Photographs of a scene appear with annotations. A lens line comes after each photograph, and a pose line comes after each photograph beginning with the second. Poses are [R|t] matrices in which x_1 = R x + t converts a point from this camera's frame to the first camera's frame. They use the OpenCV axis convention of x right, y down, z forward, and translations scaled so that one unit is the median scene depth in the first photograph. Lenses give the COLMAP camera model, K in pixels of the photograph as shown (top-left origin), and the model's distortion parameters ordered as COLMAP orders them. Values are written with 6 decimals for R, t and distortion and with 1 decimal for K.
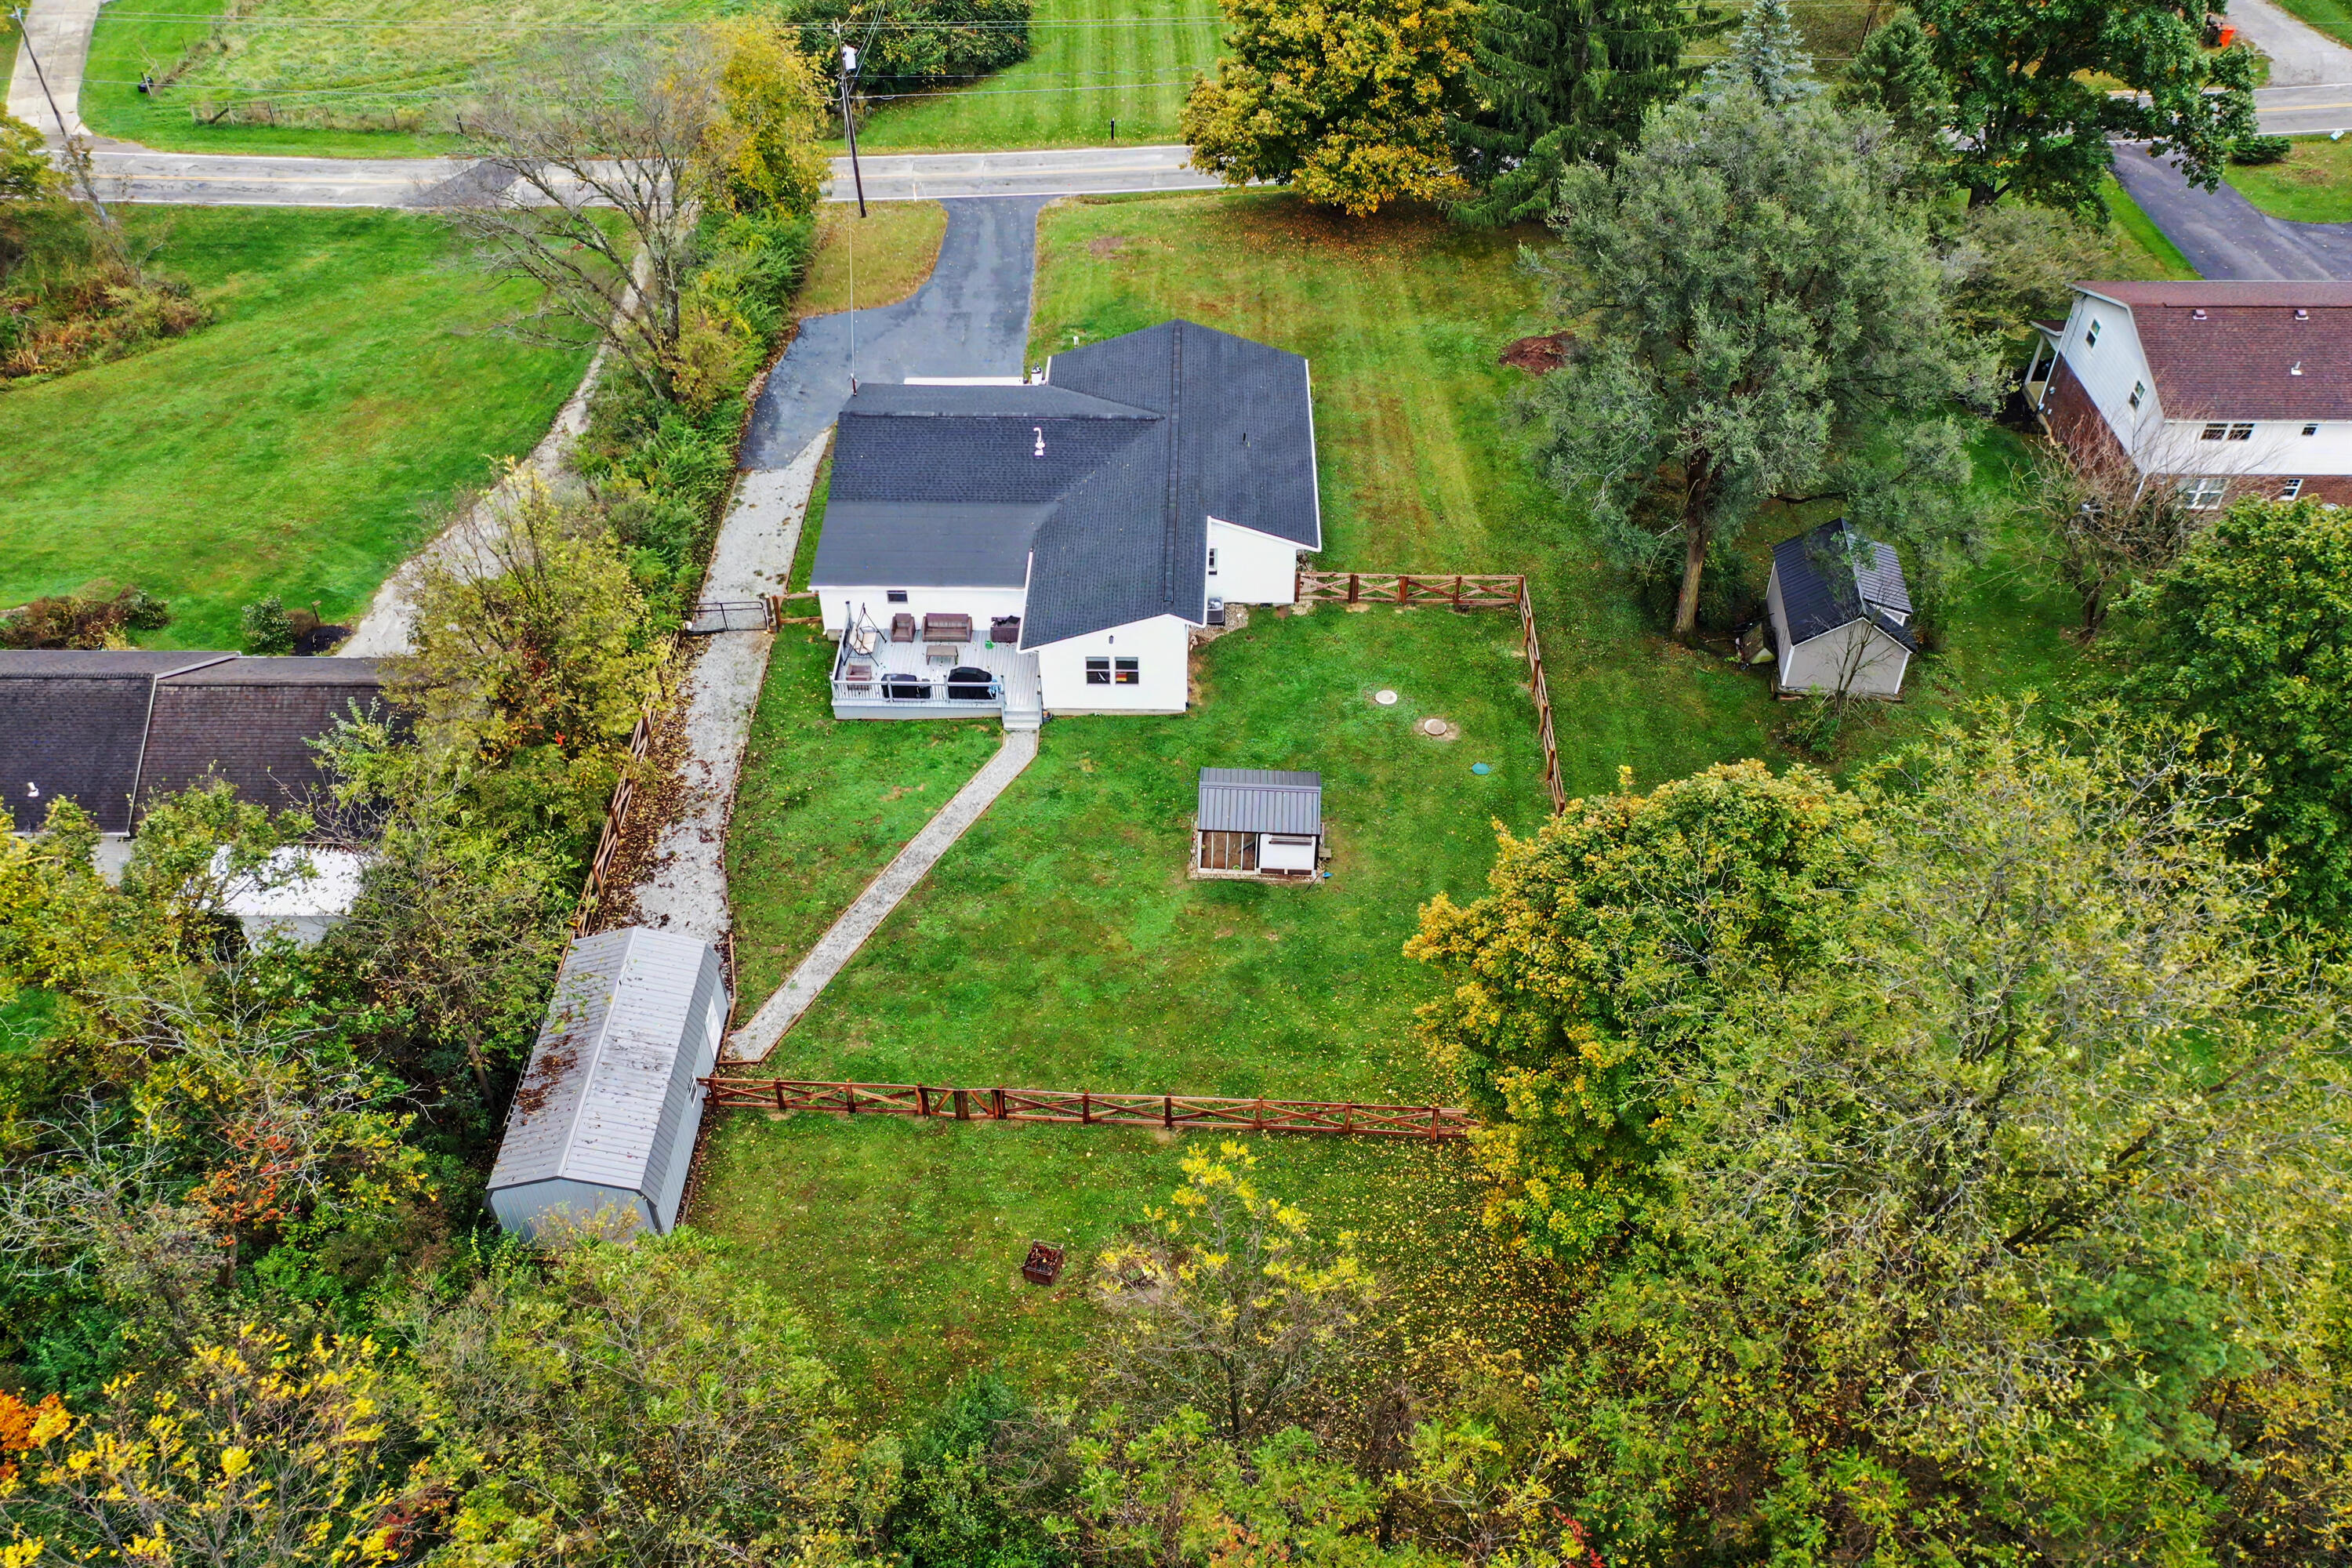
lens RADIAL K [[1862.2, 0, 1168.9], [0, 1862.2, 781.7], [0, 0, 1]] dist [0.023489, -0.001922]
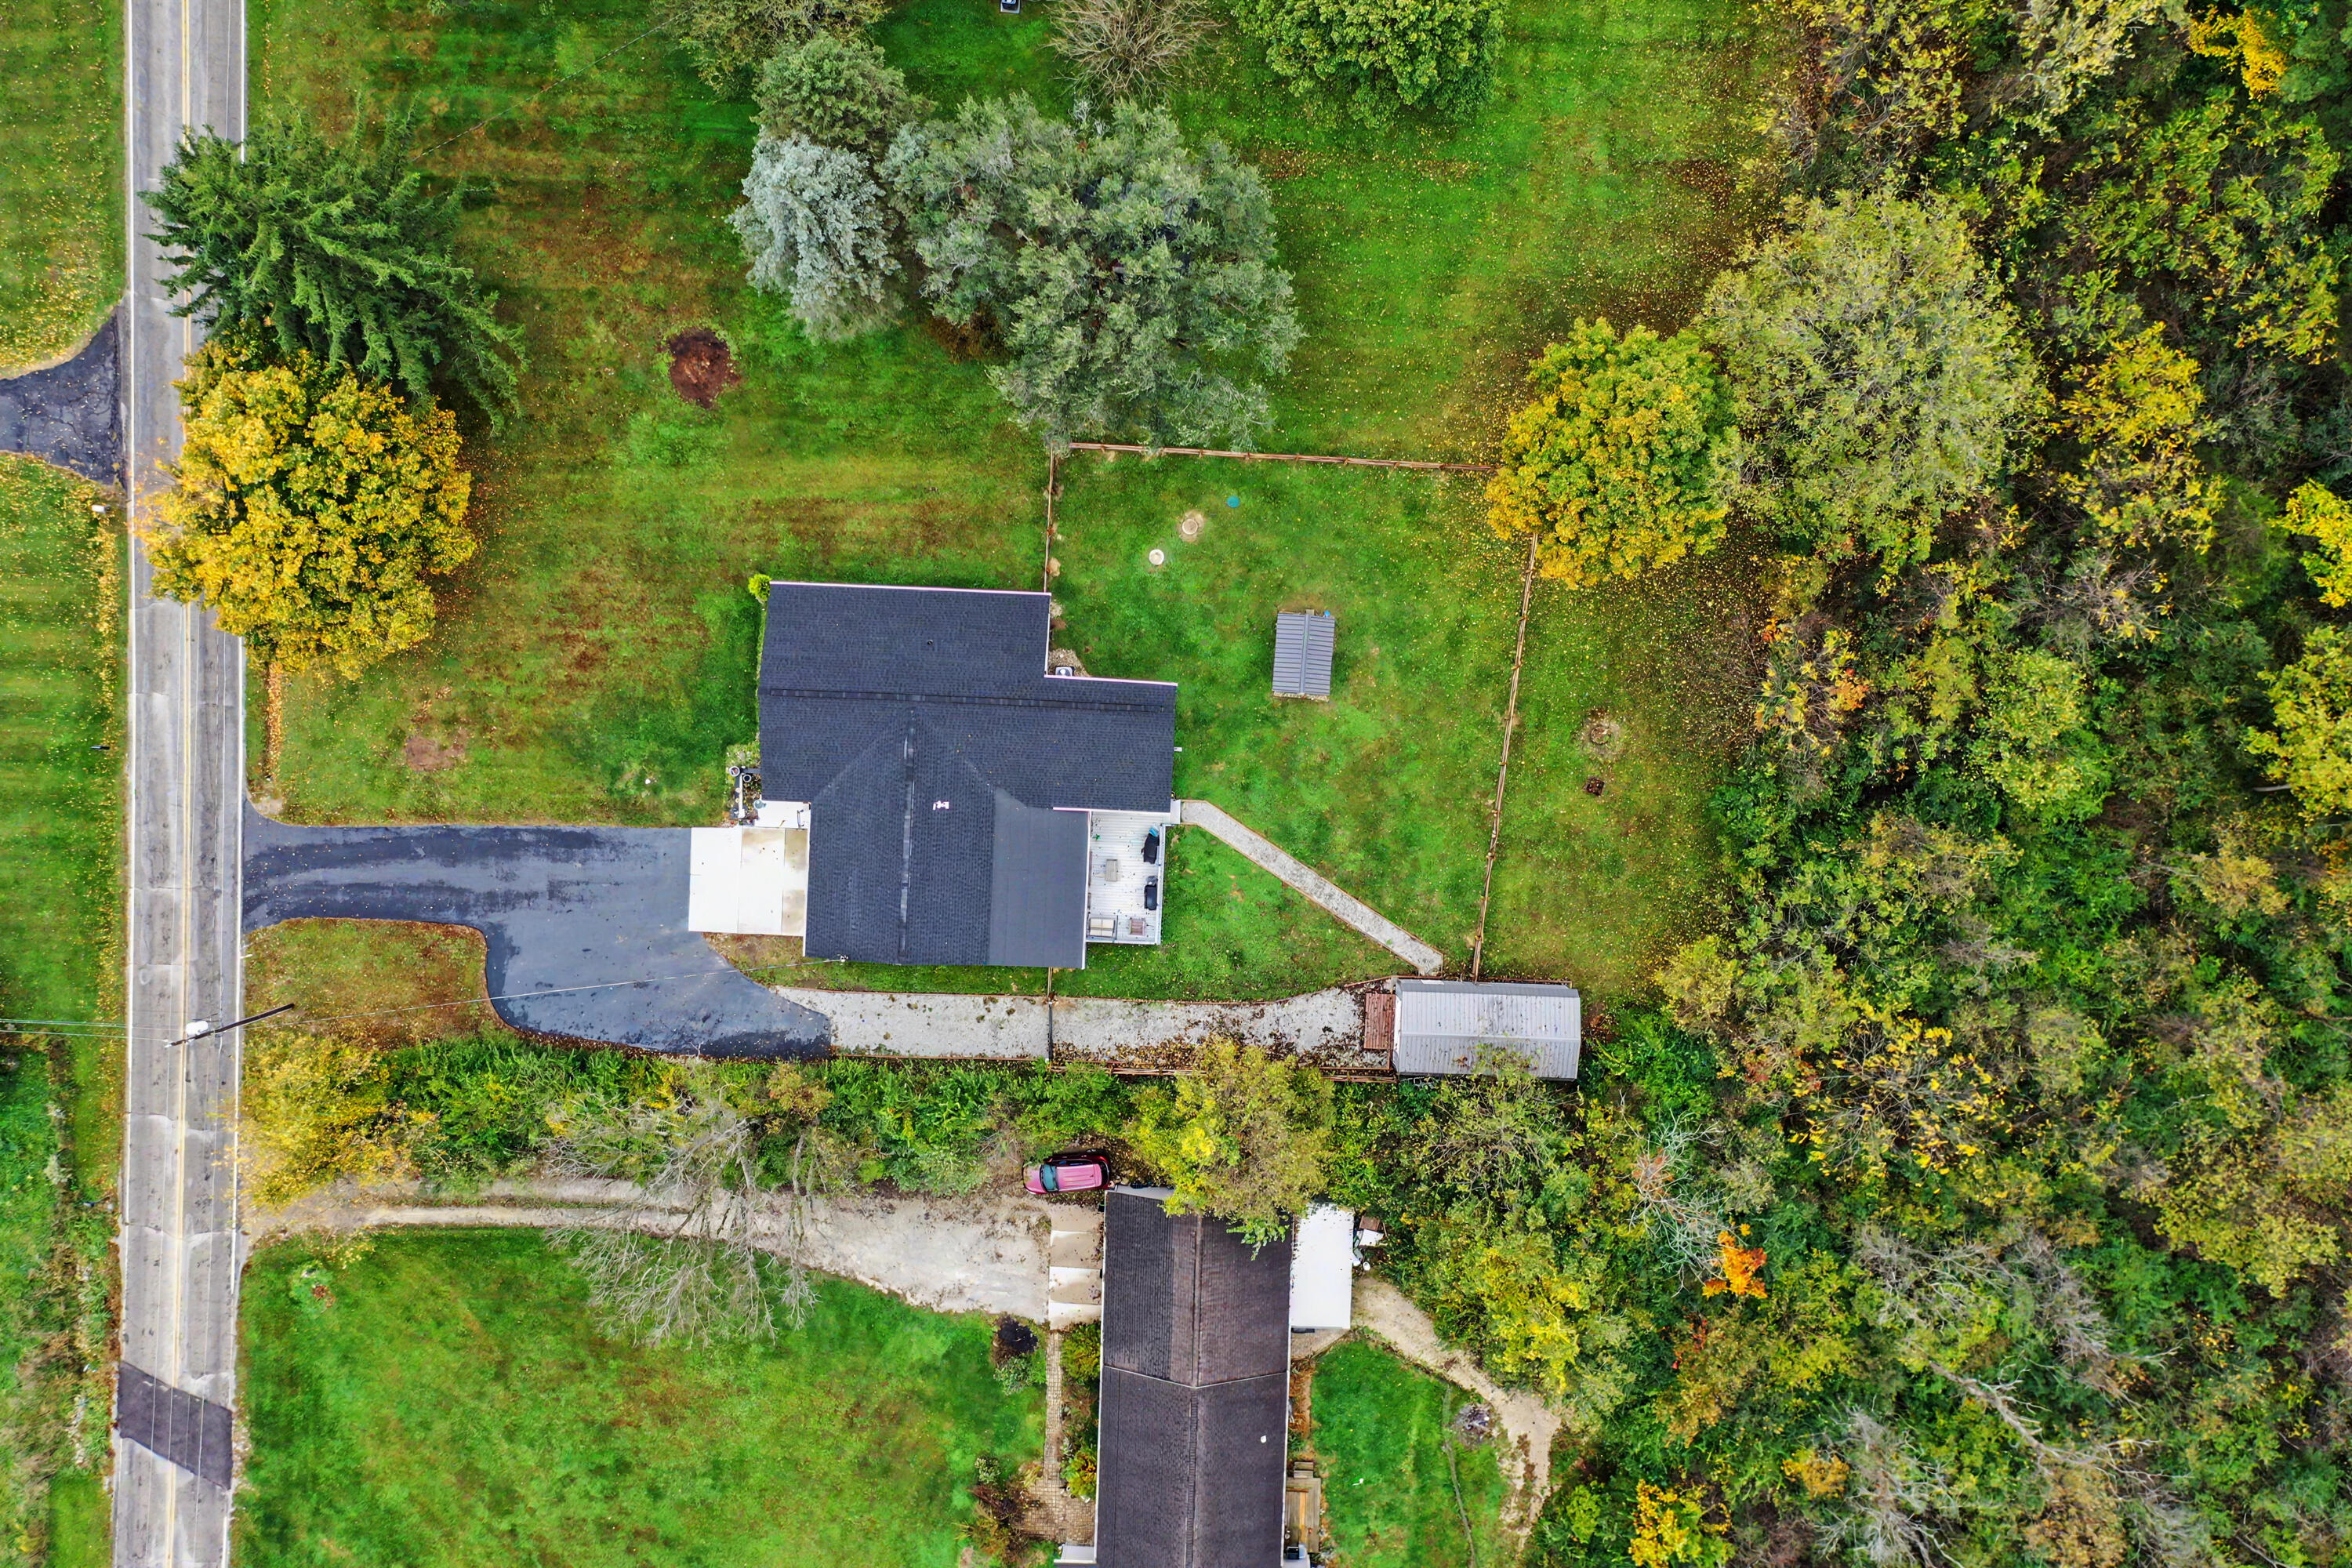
lens RADIAL K [[1861.5, 0, 1172.0], [0, 1861.5, 783.2], [0, 0, 1]] dist [0.011559, -0.003790]
pose [[0.024781, -0.999441, -0.022421, -0.023893], [0.677646, 0.000305, 0.735388, -1.079997], [-0.734971, -0.033417, 0.677275, 0.020949]]
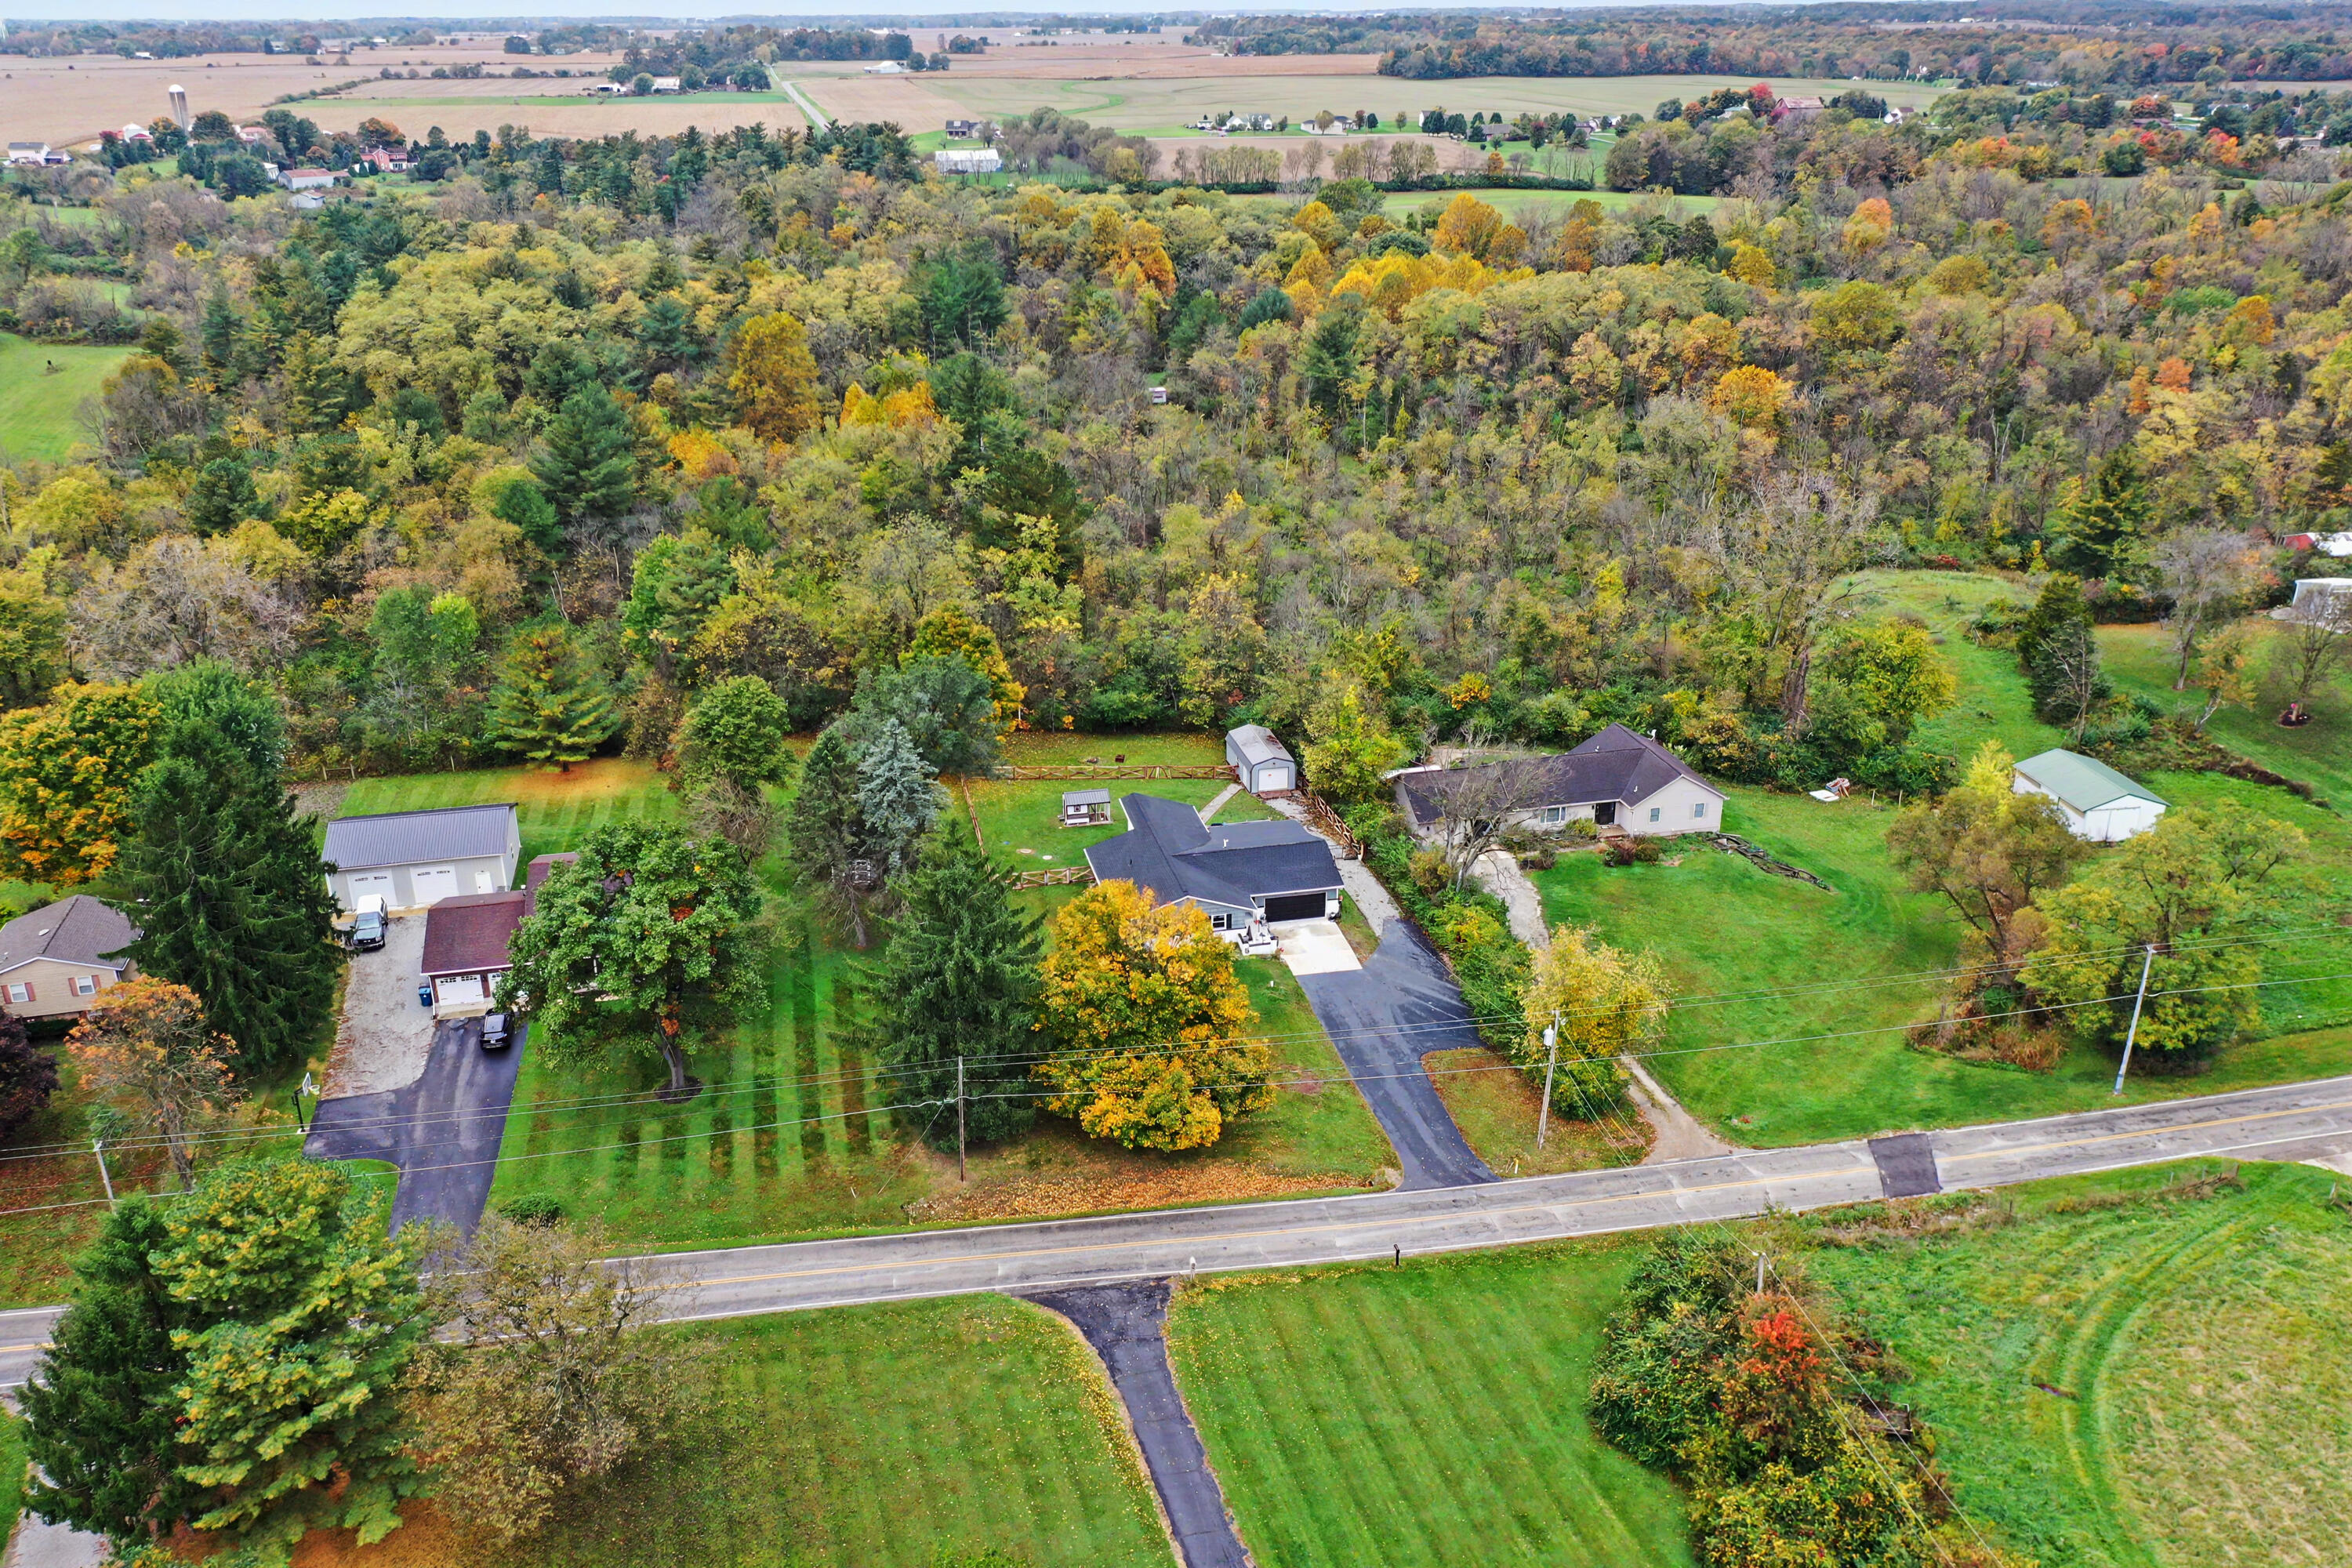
lens RADIAL K [[1861.5, 0, 1172.0], [0, 1861.5, 783.2], [0, 0, 1]] dist [0.011559, -0.003790]
pose [[-0.971664, 0.098783, -0.214733, 0.458155], [-0.151710, 0.436011, 0.887062, -2.190401], [0.181253, 0.894503, -0.408670, 1.899762]]
